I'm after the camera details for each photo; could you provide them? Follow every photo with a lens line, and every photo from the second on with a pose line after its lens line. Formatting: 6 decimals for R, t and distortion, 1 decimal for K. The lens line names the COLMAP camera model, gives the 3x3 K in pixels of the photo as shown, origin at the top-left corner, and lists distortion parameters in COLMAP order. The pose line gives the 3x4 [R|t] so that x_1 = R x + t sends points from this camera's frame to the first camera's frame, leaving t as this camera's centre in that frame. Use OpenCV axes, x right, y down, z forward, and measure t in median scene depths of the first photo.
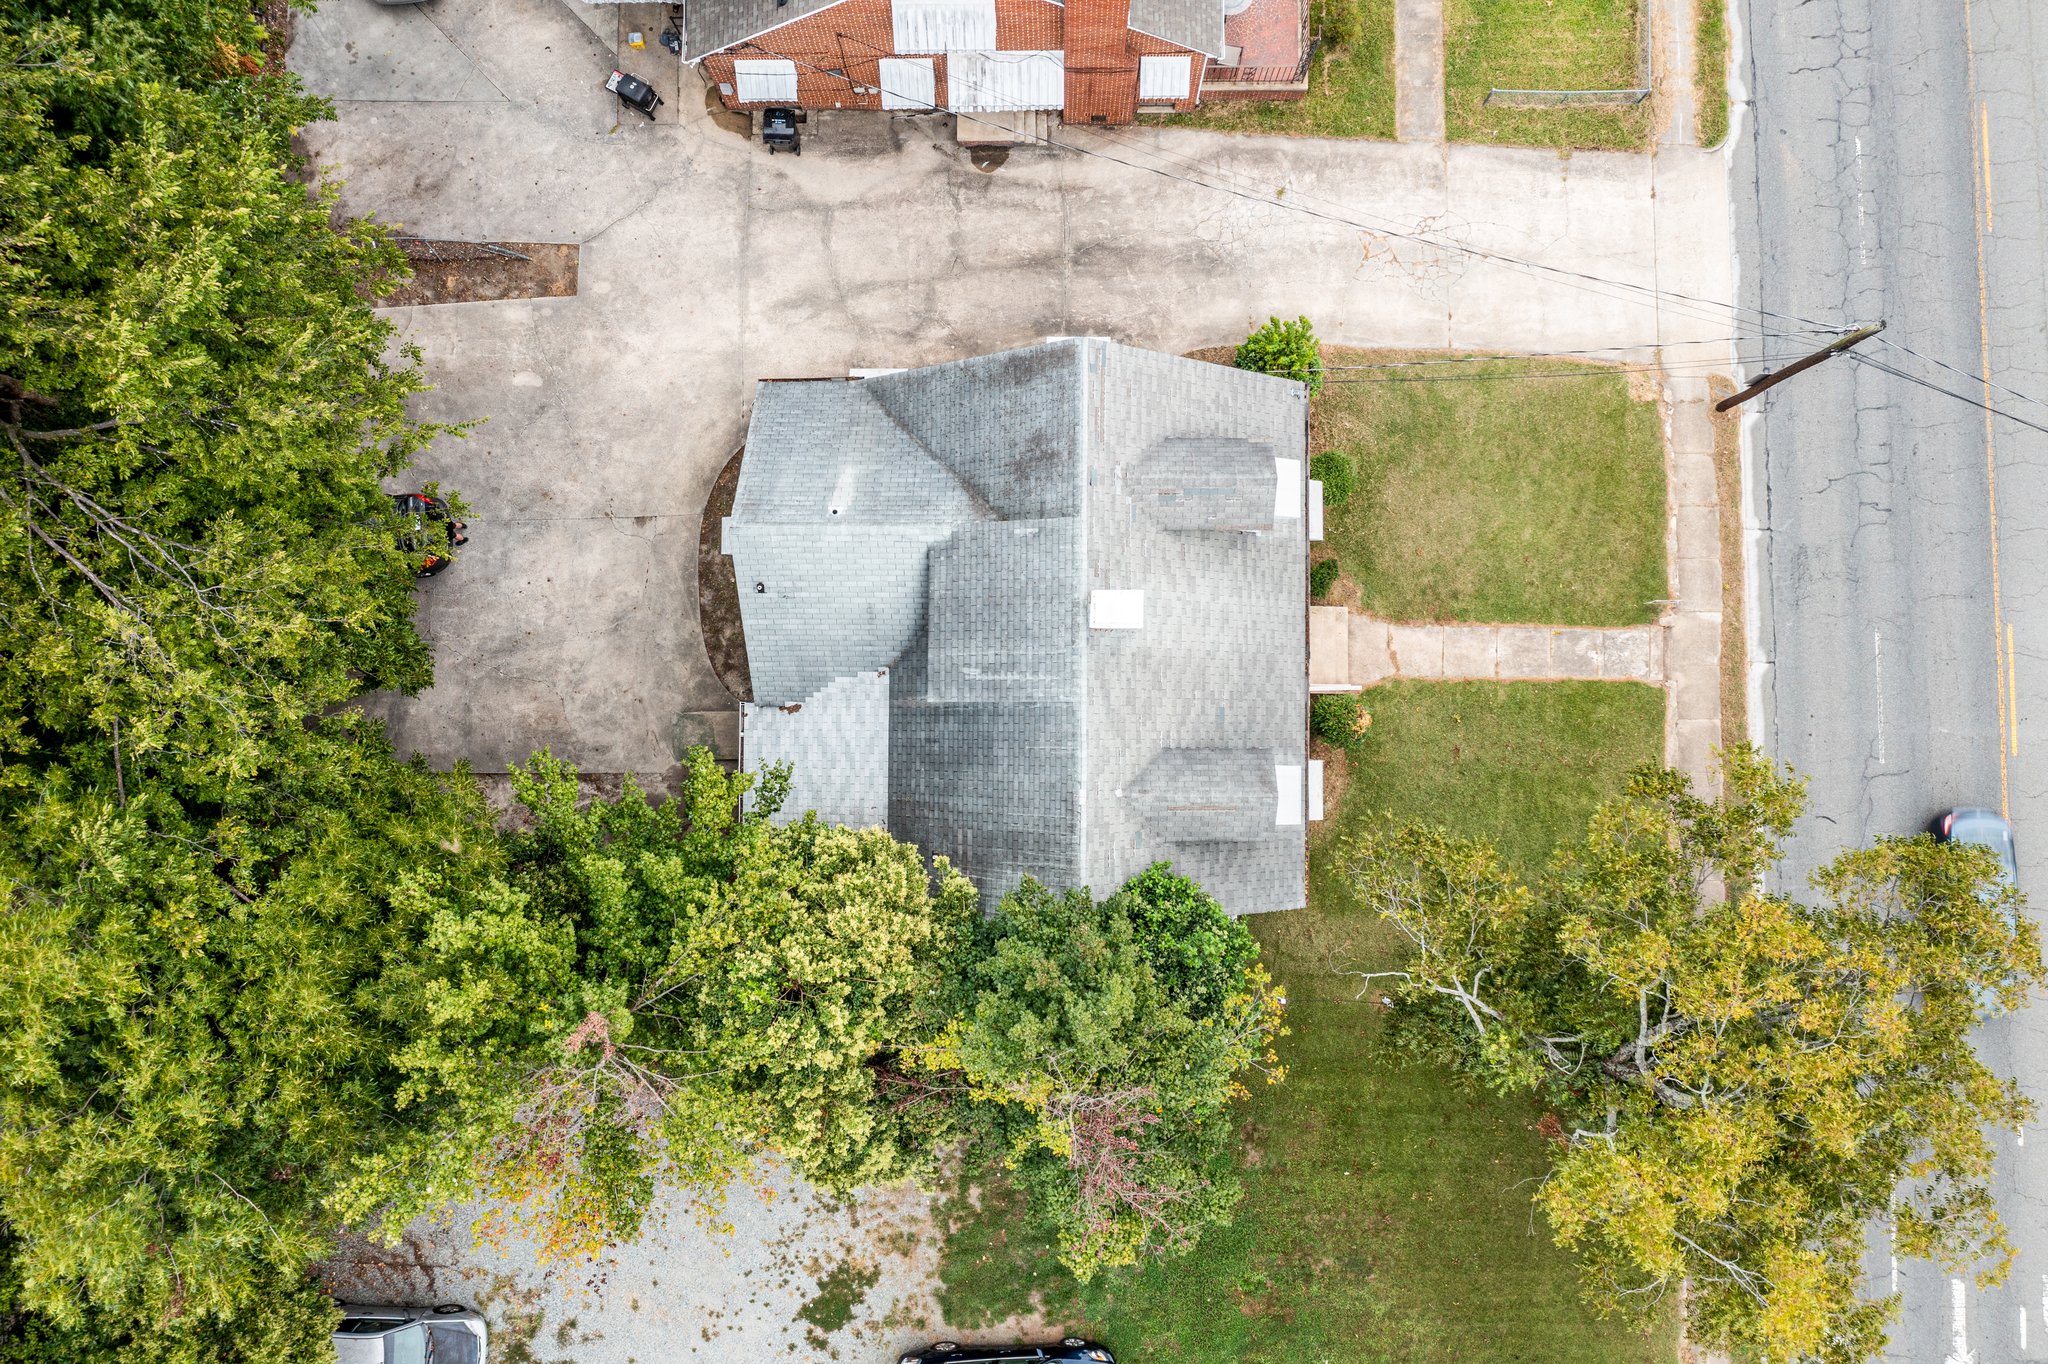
lens RADIAL K [[1674.8, 0, 1019.4], [0, 1674.8, 673.6], [0, 0, 1]] dist [-0.028927, -0.000816]
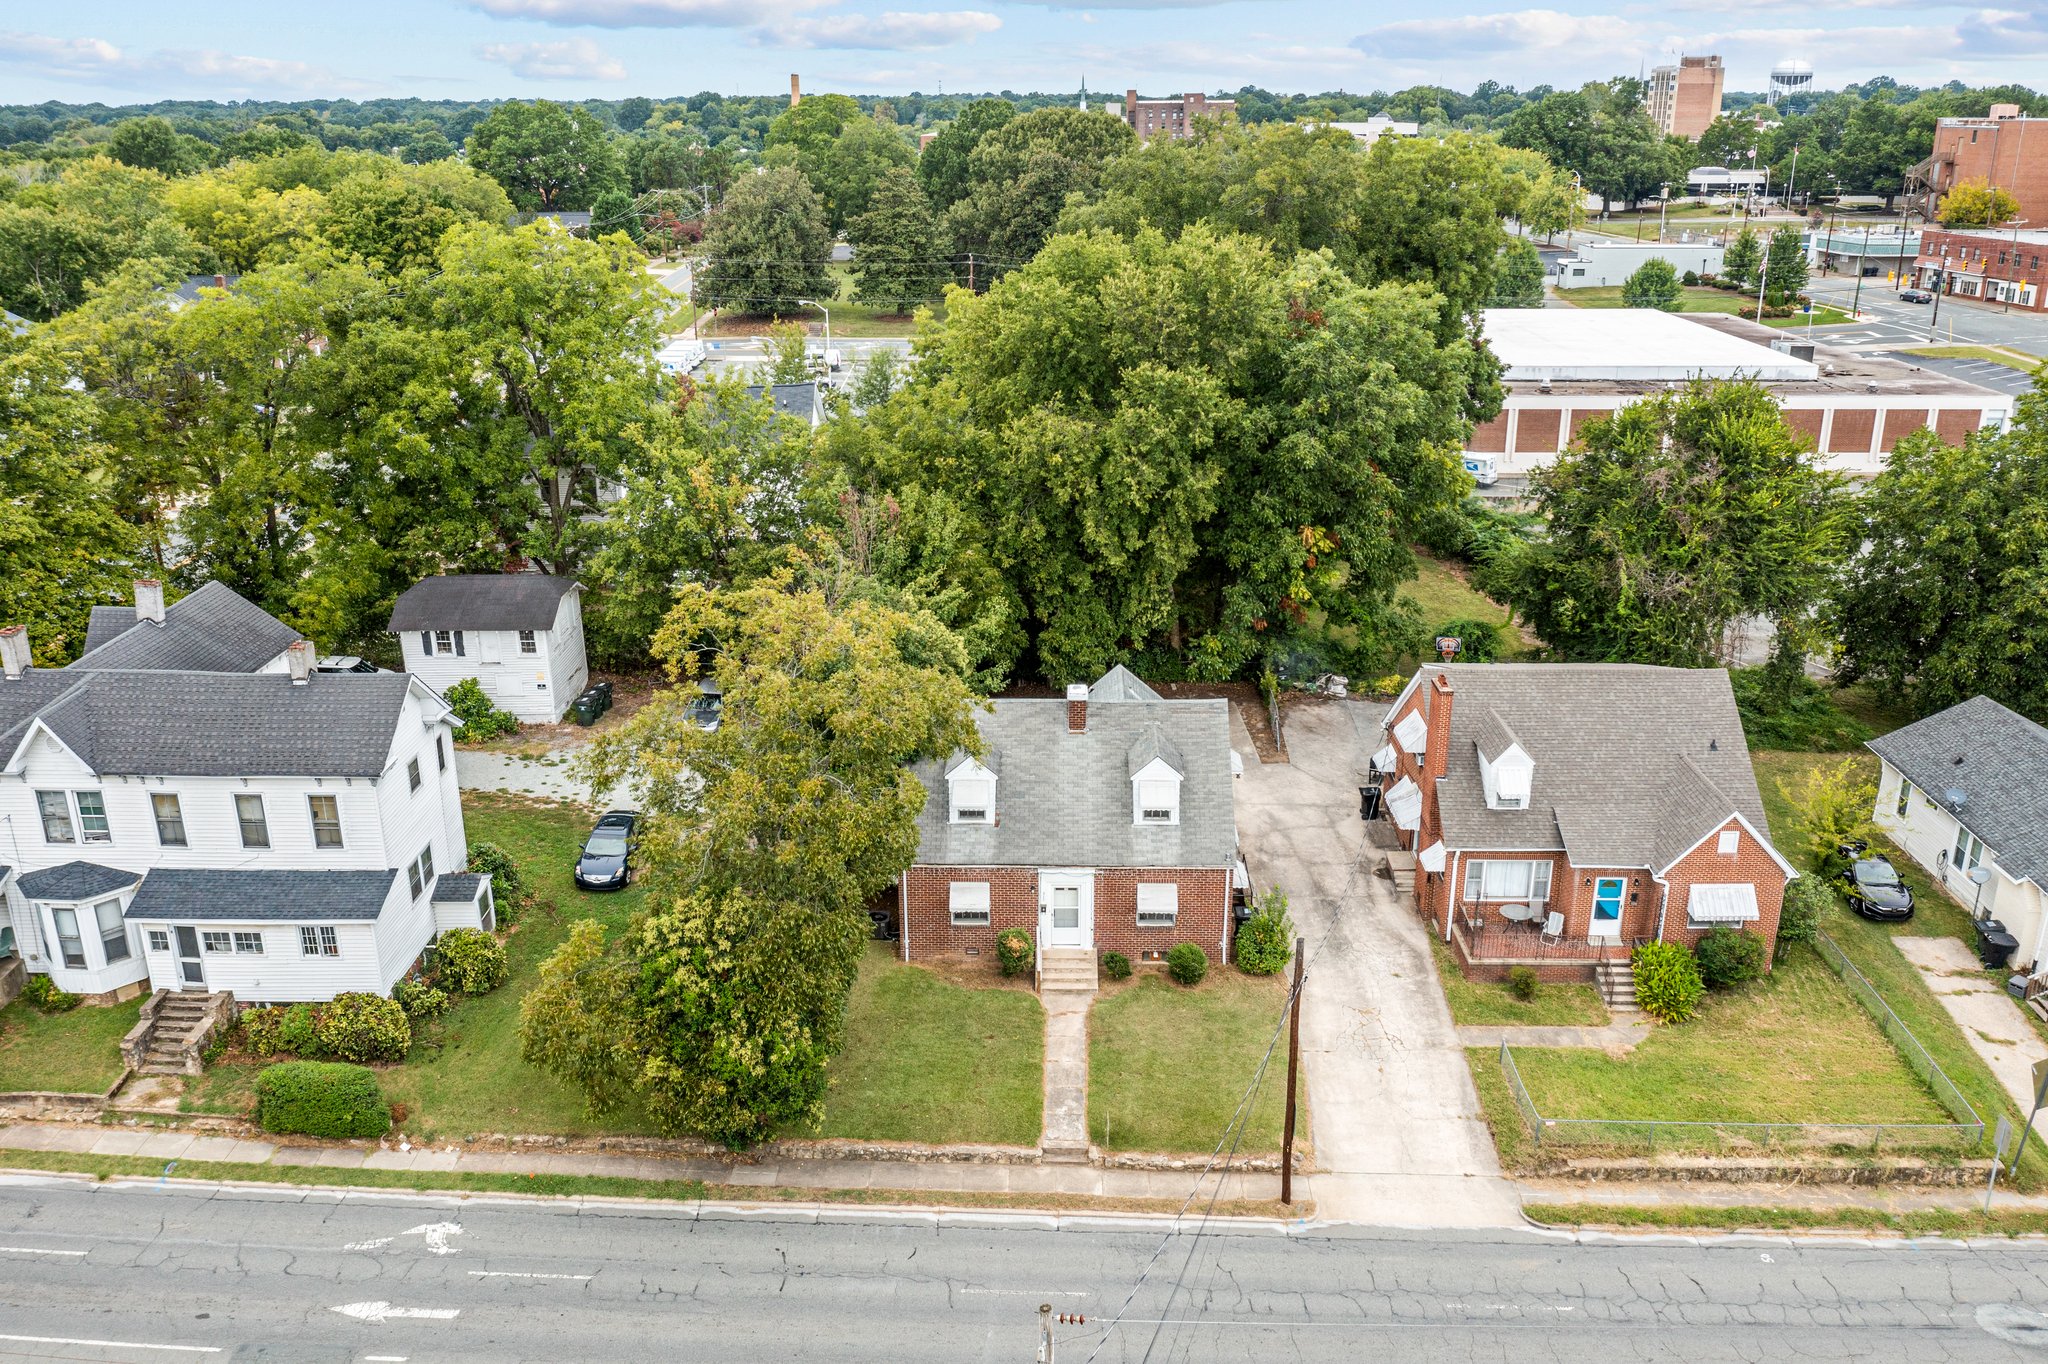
lens RADIAL K [[1662.8, 0, 1020.1], [0, 1662.8, 674.9], [0, 0, 1]] dist [-0.029759, 0.000744]
pose [[-0.023219, 0.342572, -0.939205, 1.426521], [-0.998949, 0.029194, 0.035345, -0.033060], [0.039528, 0.939038, 0.341534, 0.294406]]
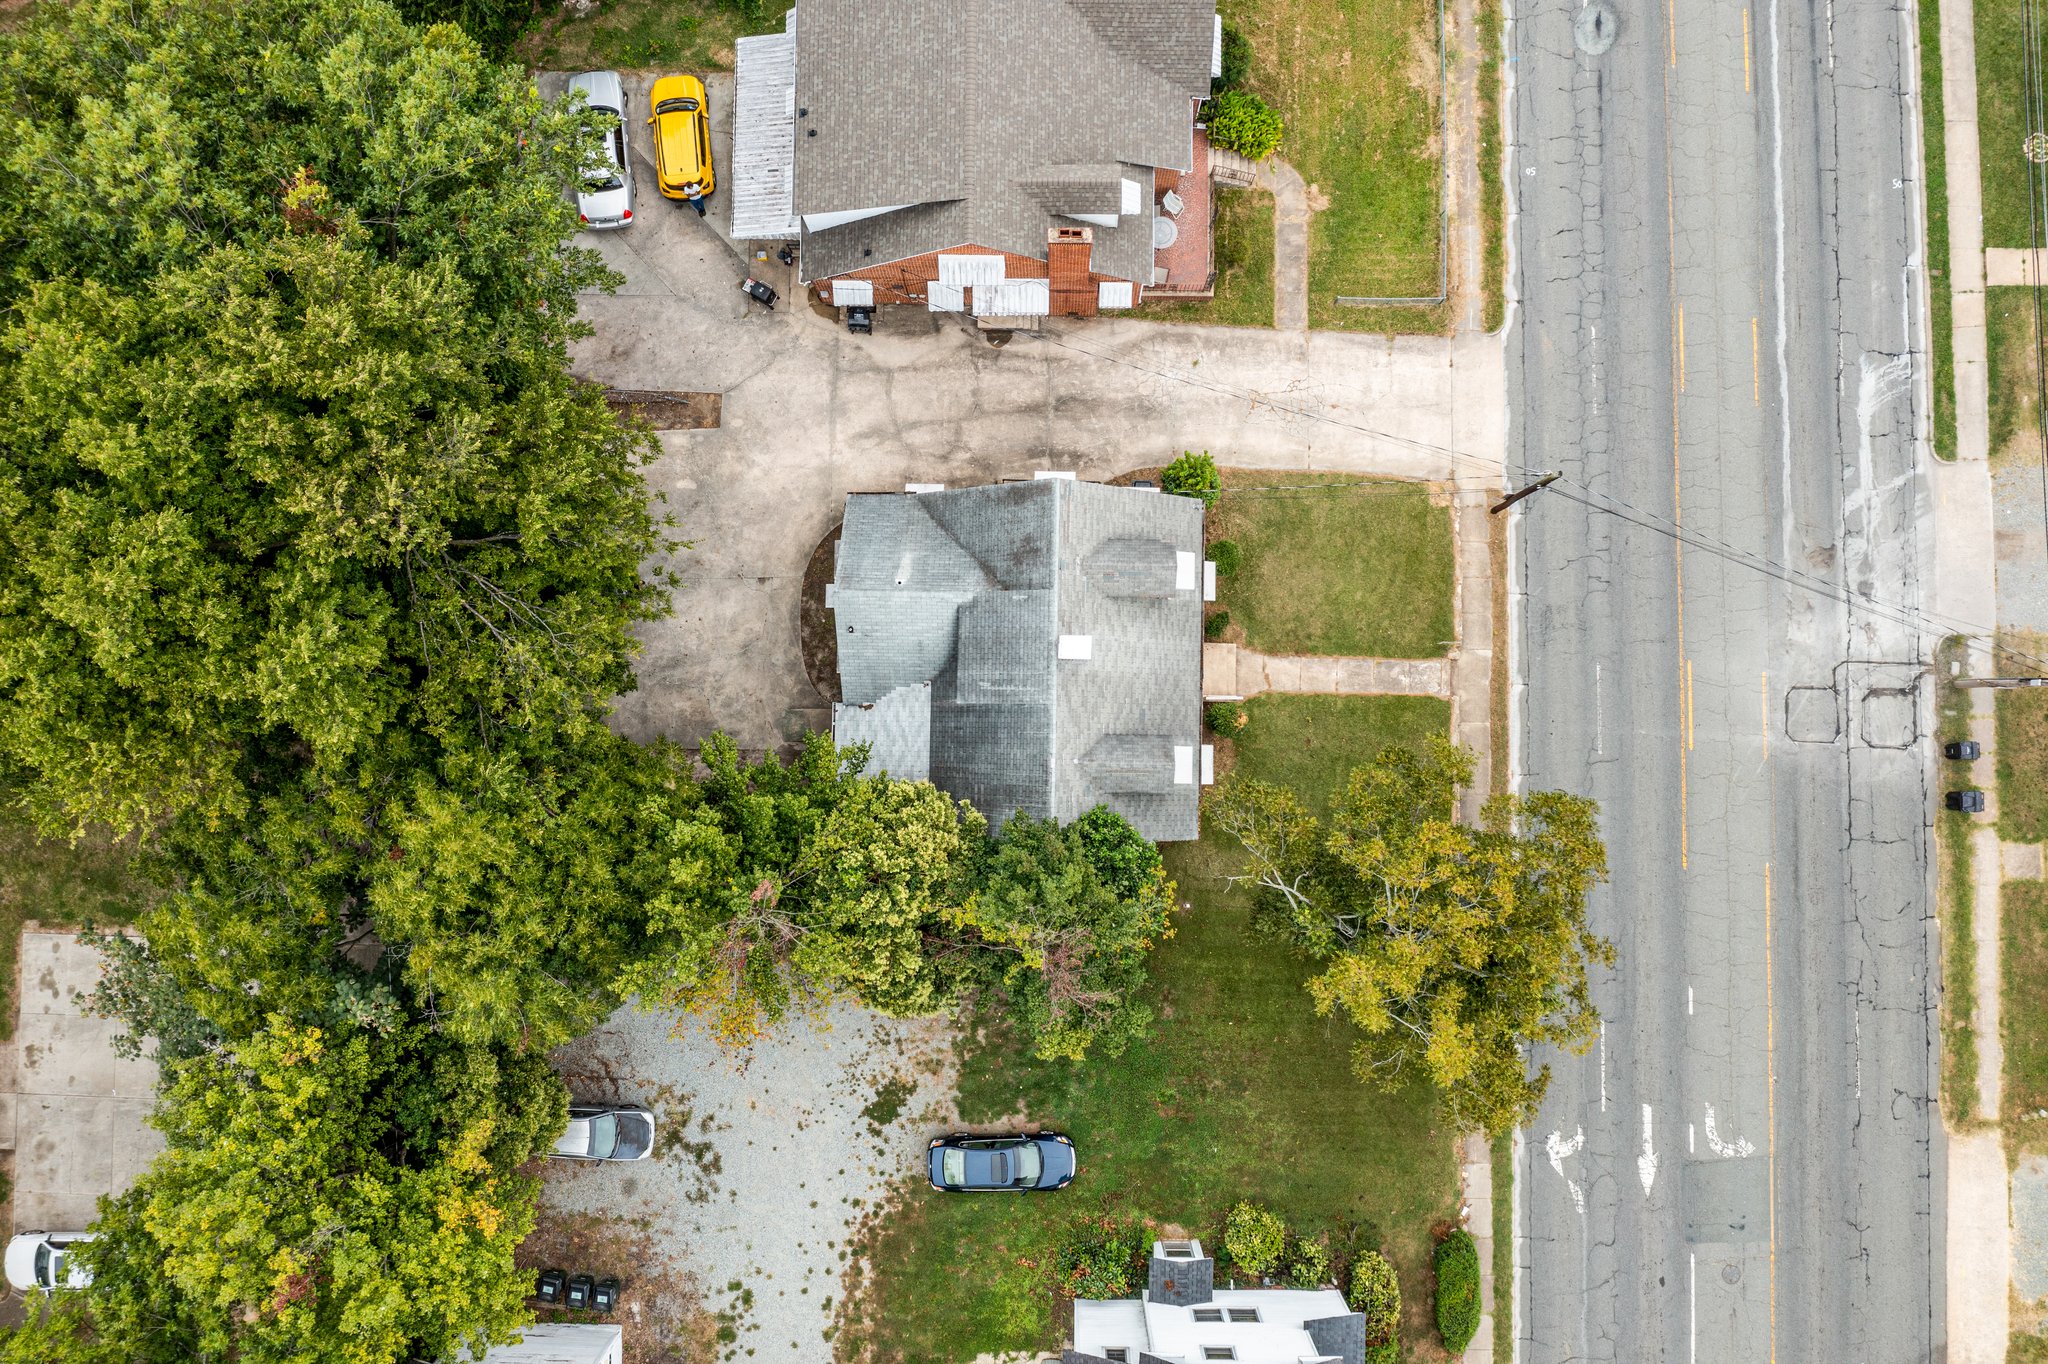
lens RADIAL K [[1674.8, 0, 1019.4], [0, 1674.8, 673.6], [0, 0, 1]] dist [-0.028927, -0.000816]
pose [[0.999932, 0.011651, 0.000707, 0.002497], [-0.011646, 0.999905, -0.007404, -0.000161], [-0.000794, 0.007395, 0.999972, -0.500822]]
